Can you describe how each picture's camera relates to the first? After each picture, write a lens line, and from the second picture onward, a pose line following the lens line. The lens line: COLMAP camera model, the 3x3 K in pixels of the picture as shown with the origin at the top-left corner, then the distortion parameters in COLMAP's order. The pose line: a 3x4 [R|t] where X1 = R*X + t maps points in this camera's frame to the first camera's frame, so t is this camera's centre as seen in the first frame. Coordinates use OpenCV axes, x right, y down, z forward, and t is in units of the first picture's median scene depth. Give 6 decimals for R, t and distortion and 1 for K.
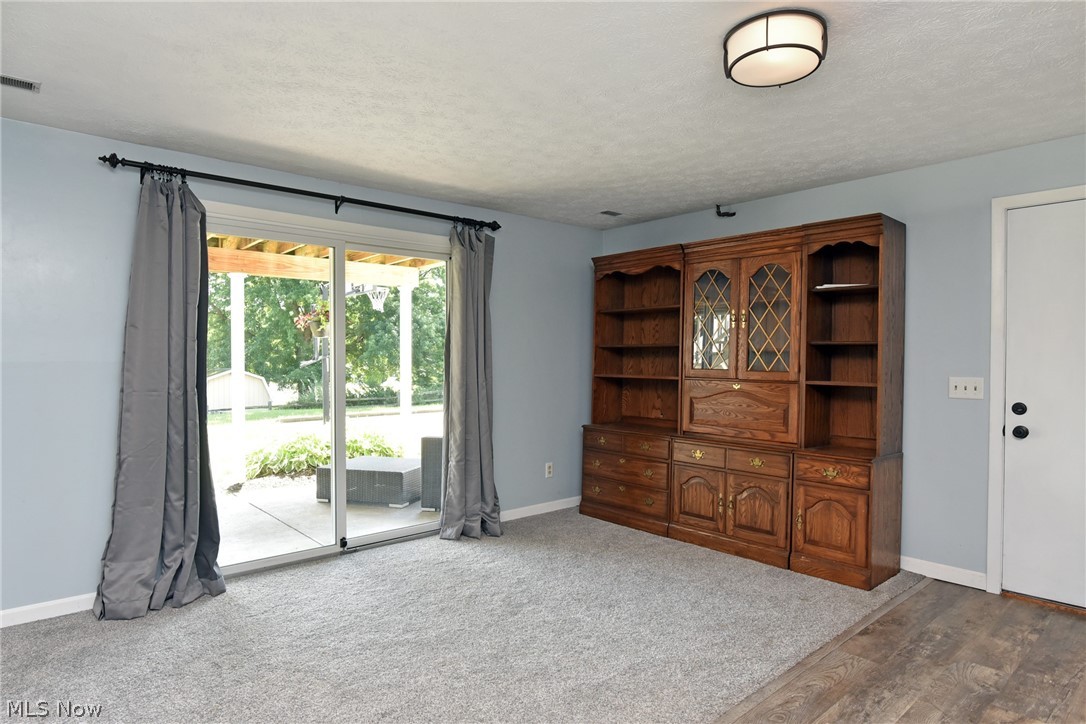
lens RADIAL K [[623.7, 0, 536.9], [0, 623.7, 362.0], [0, 0, 1]] dist [-0.032873, 0.006384]
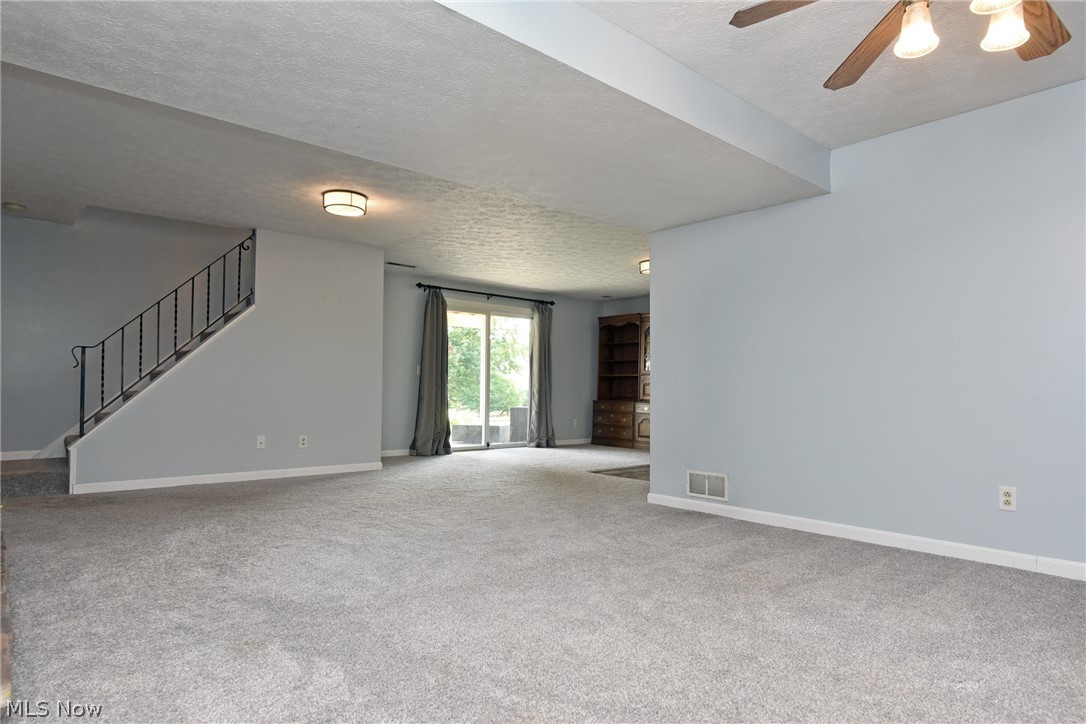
lens RADIAL K [[623.7, 0, 543.0], [0, 623.7, 366.1], [0, 0, 1]] dist [-0.032873, 0.006384]
pose [[0.999930, 0.009043, 0.007619, -0.117921], [-0.008673, 0.998843, -0.047292, 0.099112], [-0.008038, 0.047223, 0.998852, -1.146860]]
